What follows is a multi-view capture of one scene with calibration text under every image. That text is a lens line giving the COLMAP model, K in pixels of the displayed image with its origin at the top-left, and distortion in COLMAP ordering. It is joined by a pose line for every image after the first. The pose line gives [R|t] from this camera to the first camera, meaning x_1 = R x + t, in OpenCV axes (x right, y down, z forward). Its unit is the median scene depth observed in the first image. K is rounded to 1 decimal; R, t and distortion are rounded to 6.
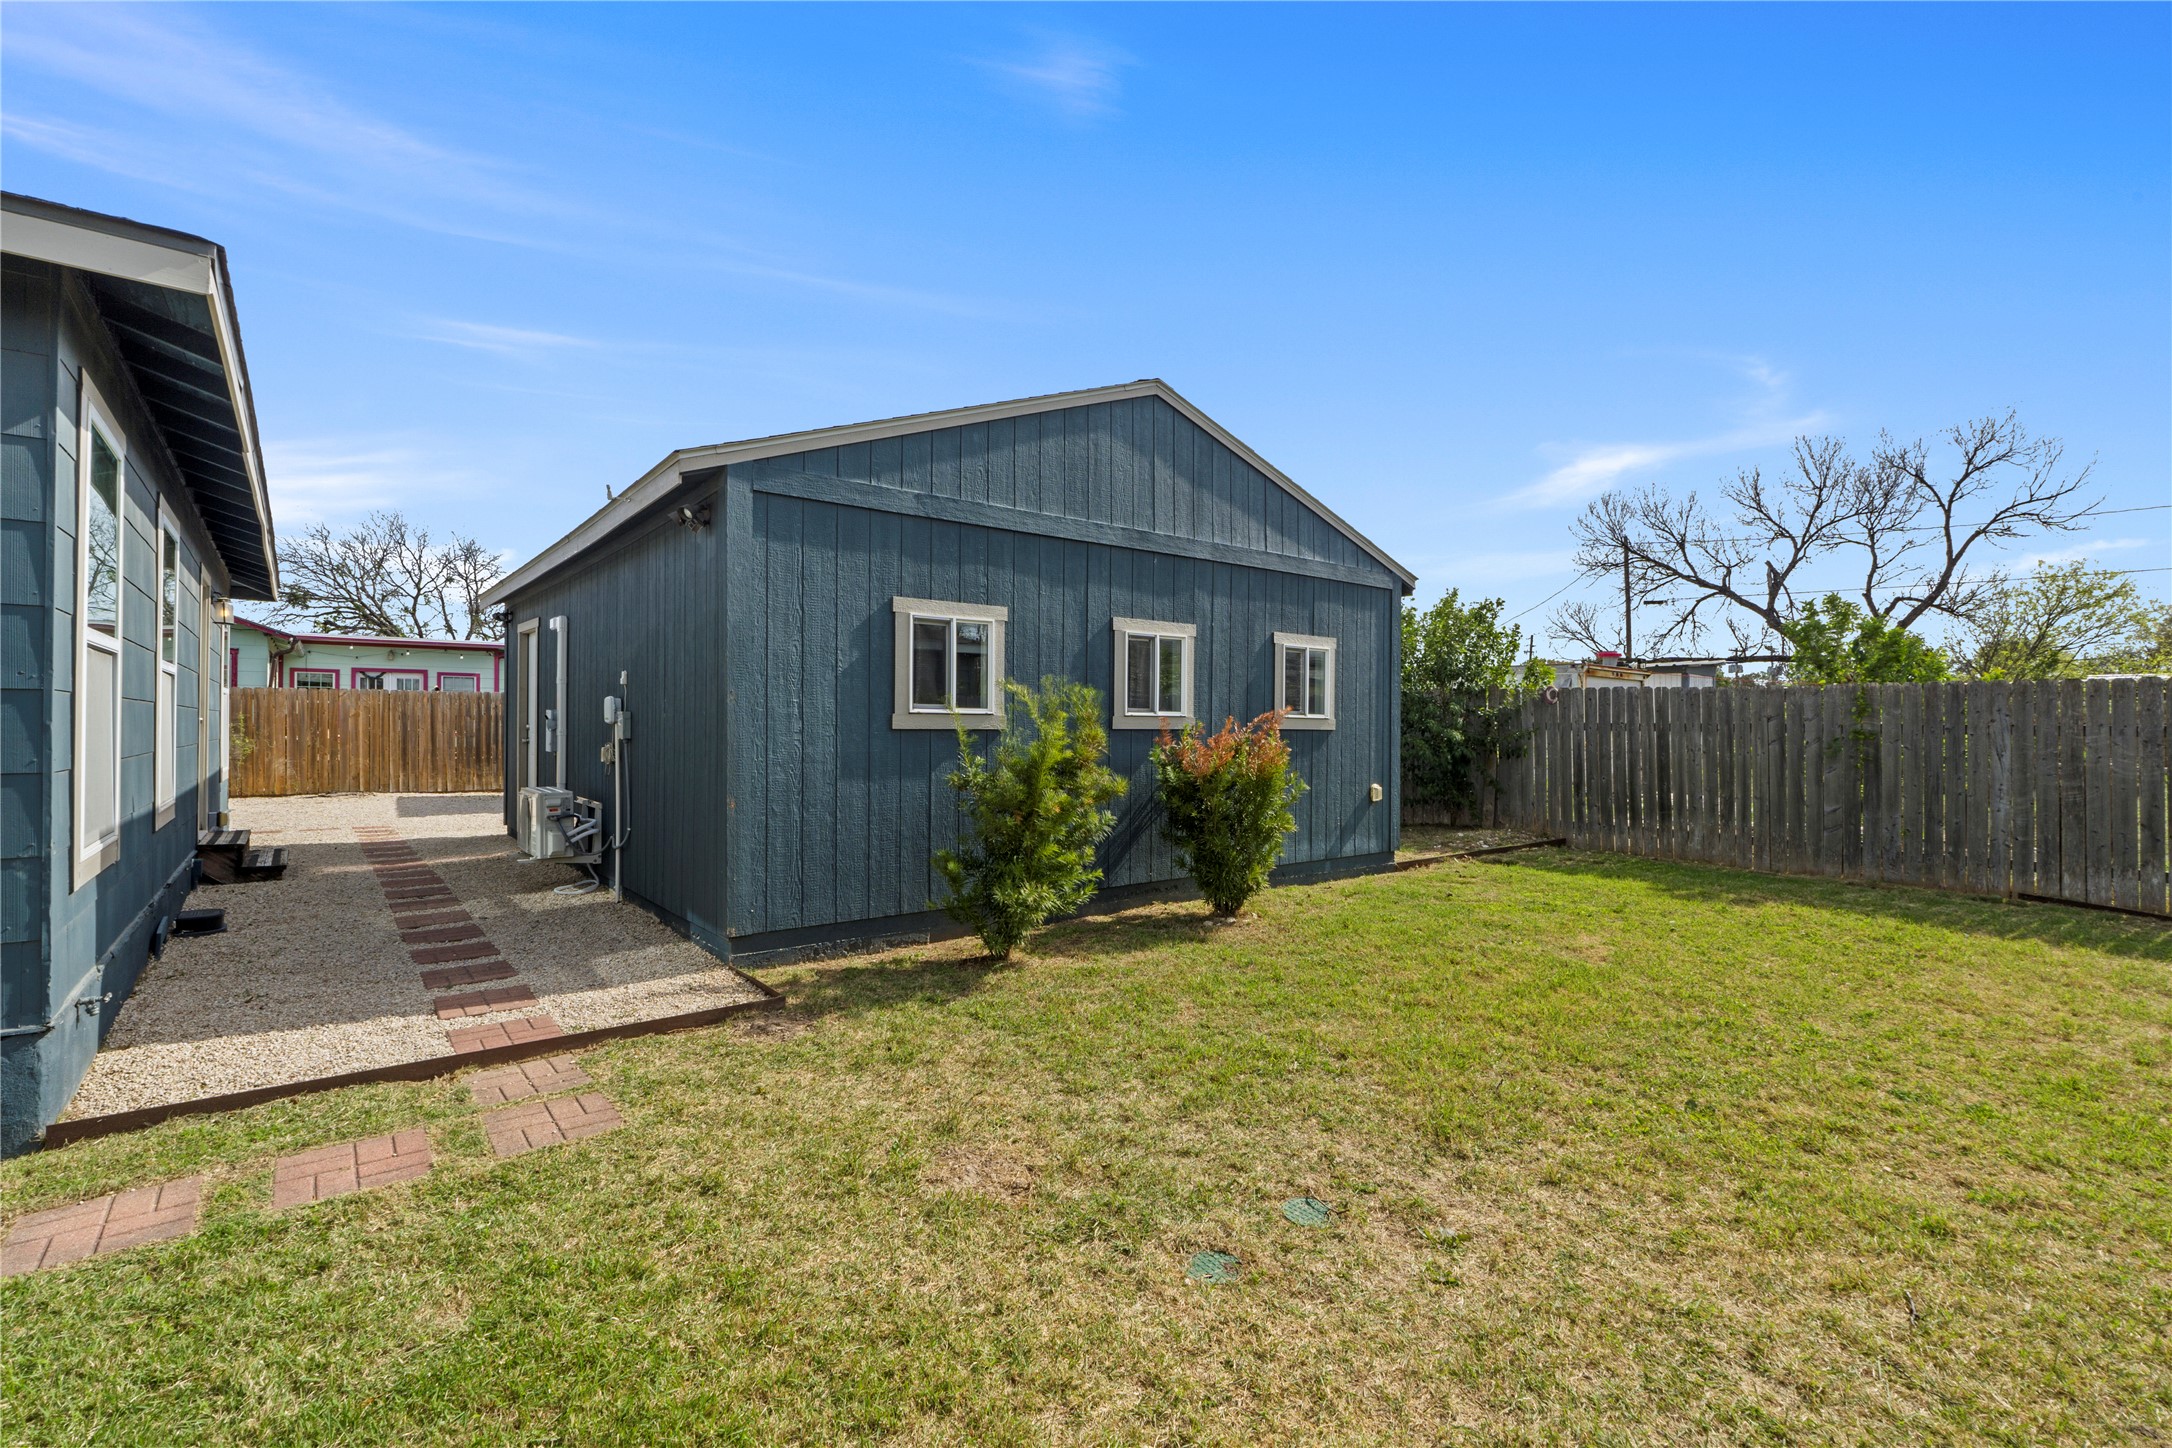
lens RADIAL K [[965.8, 0, 1086.0], [0, 965.8, 724.0], [0, 0, 1]] dist [-0.000559, -0.008773]
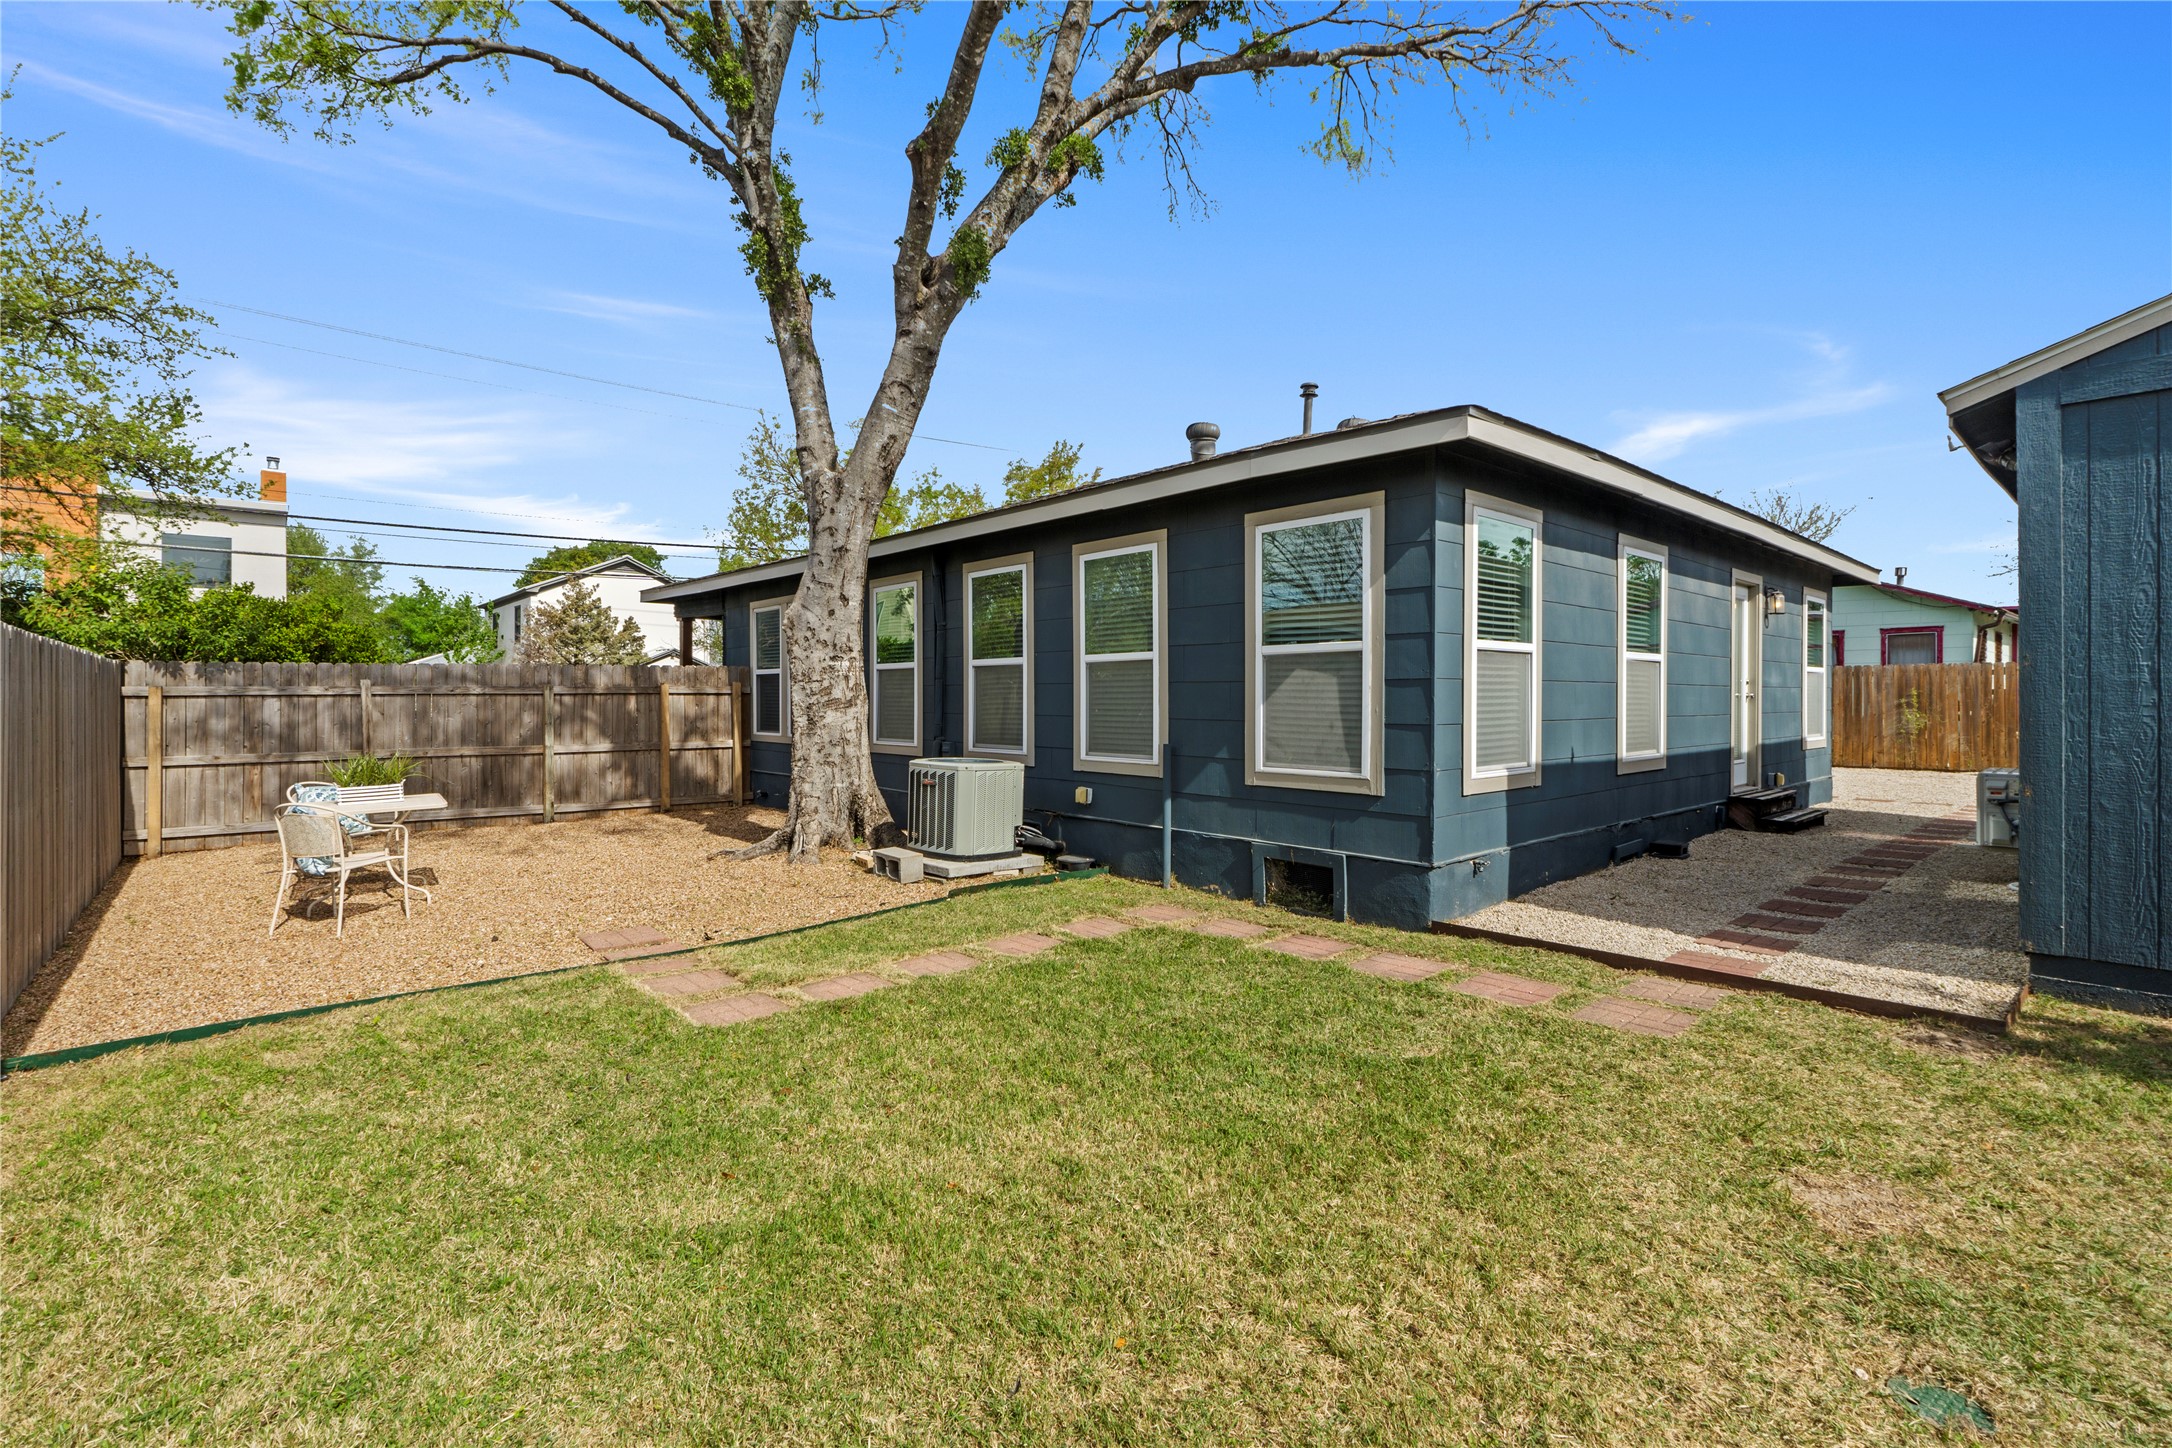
lens RADIAL K [[989.8, 0, 1082.7], [0, 989.8, 698.6], [0, 0, 1]] dist [0.001328, -0.008457]
pose [[0.049218, -0.004472, -0.998778, 0.342615], [0.002660, 0.999987, -0.004346, 0.003344], [0.998785, -0.002443, 0.049229, 0.113693]]
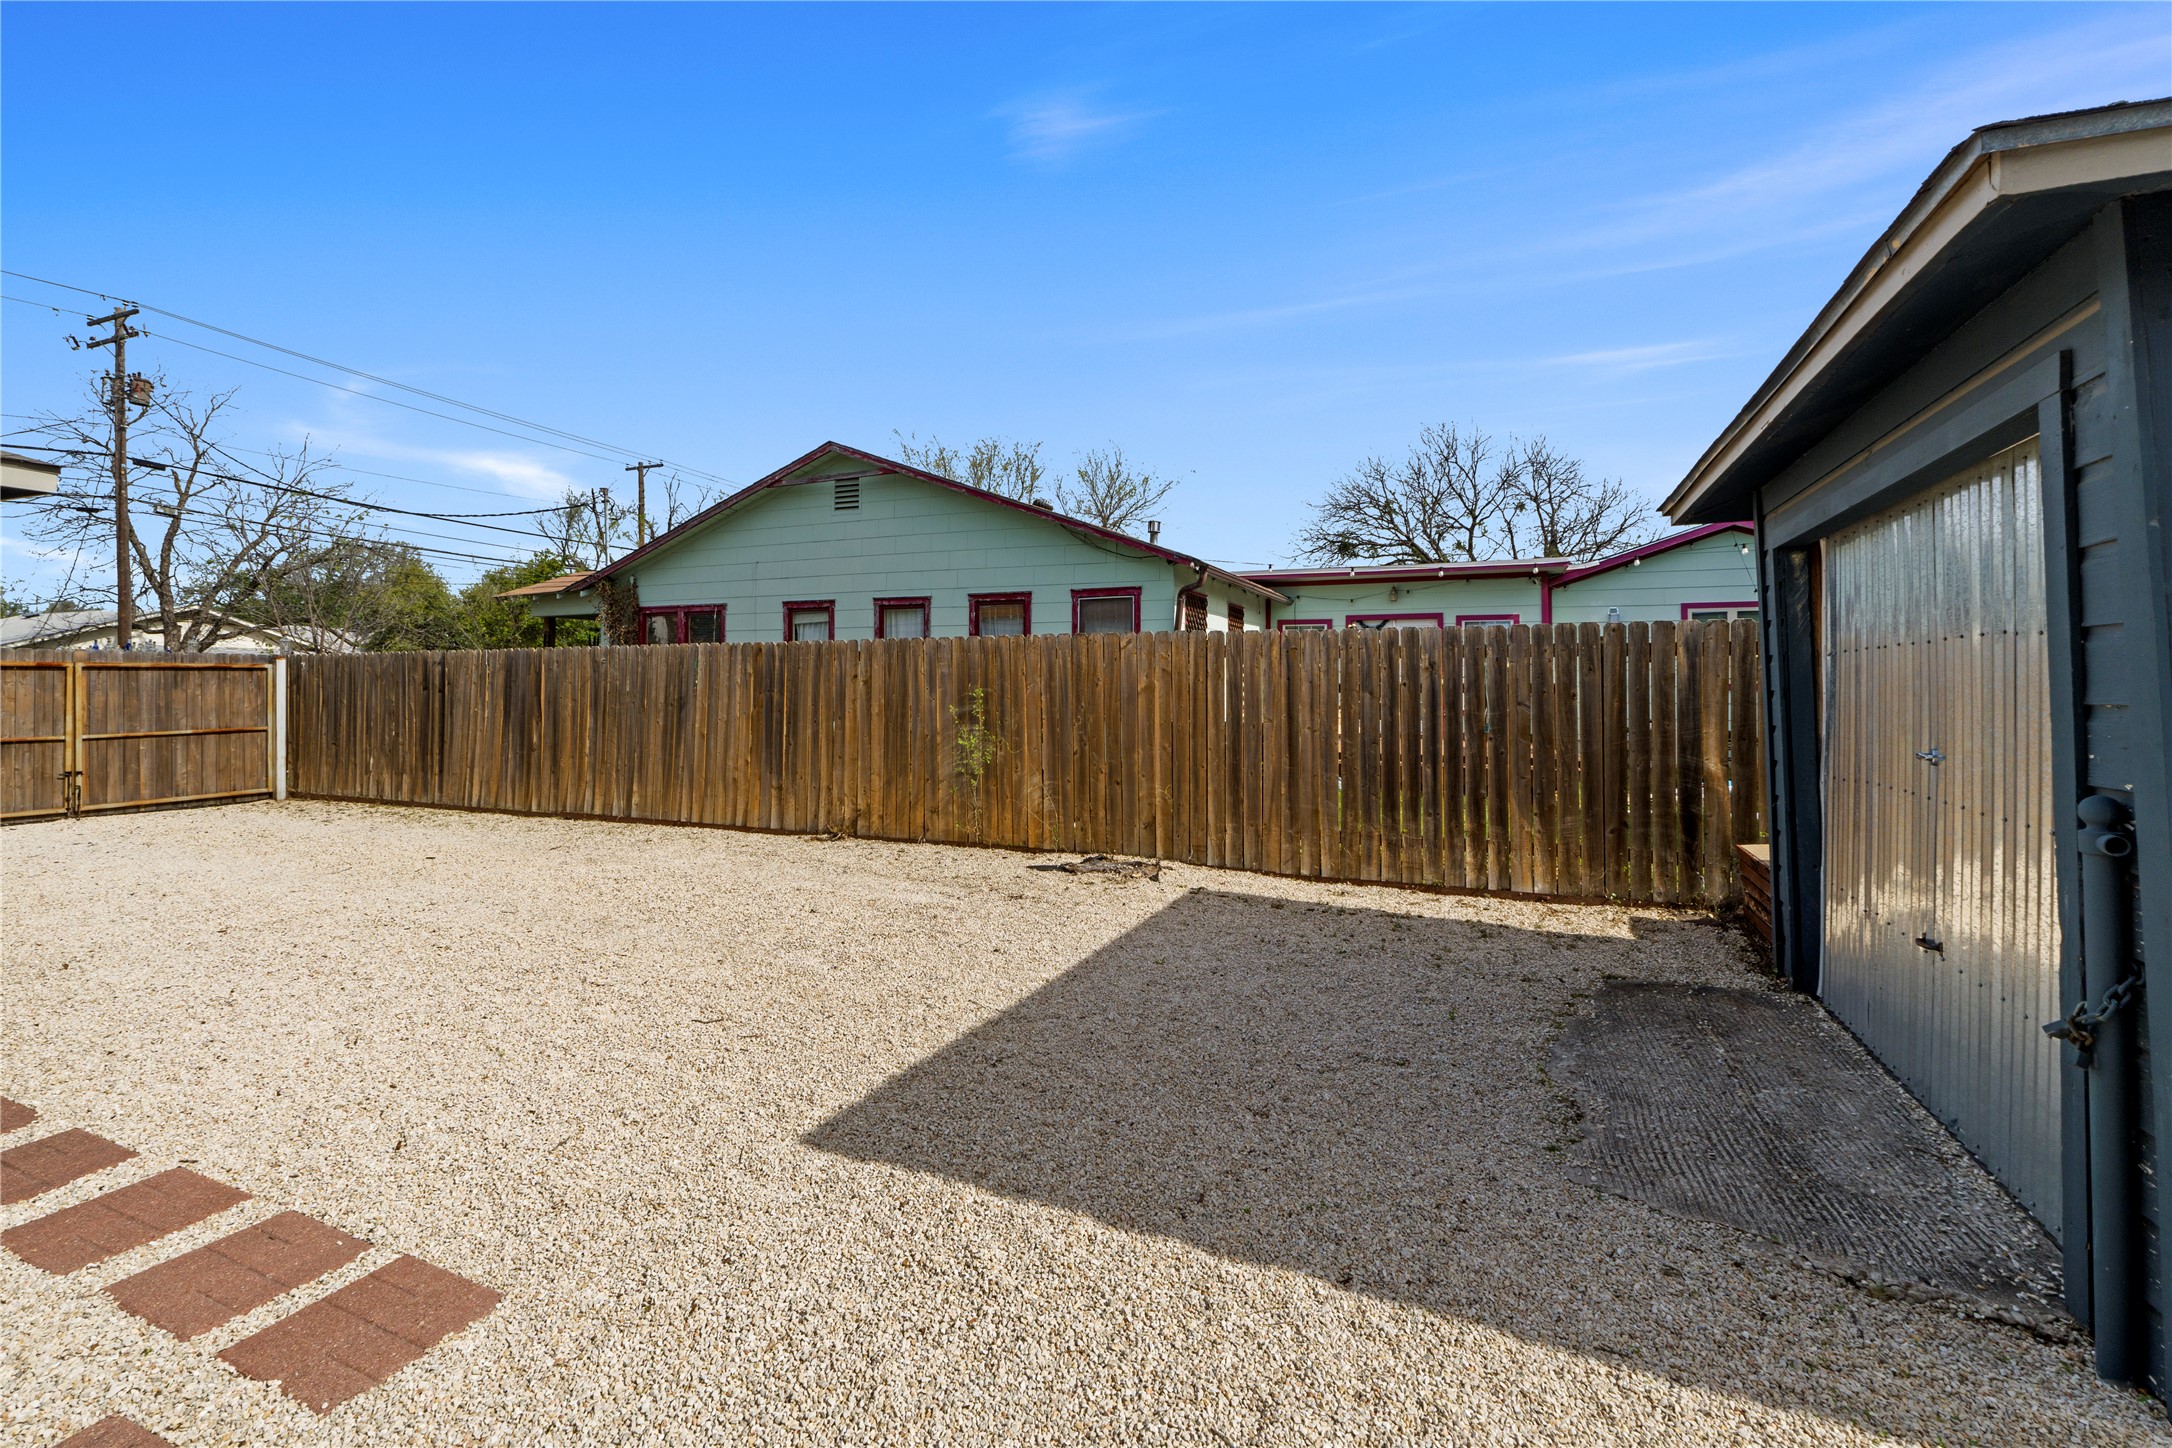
lens RADIAL K [[934.7, 0, 1085.0], [0, 934.7, 683.6], [0, 0, 1]] dist [-0.000137, -0.000537]
pose [[0.479490, -0.002041, -0.877545, -0.974641], [-0.000117, 0.999997, -0.002390, -0.027124], [0.877547, 0.001248, 0.479488, 1.930940]]
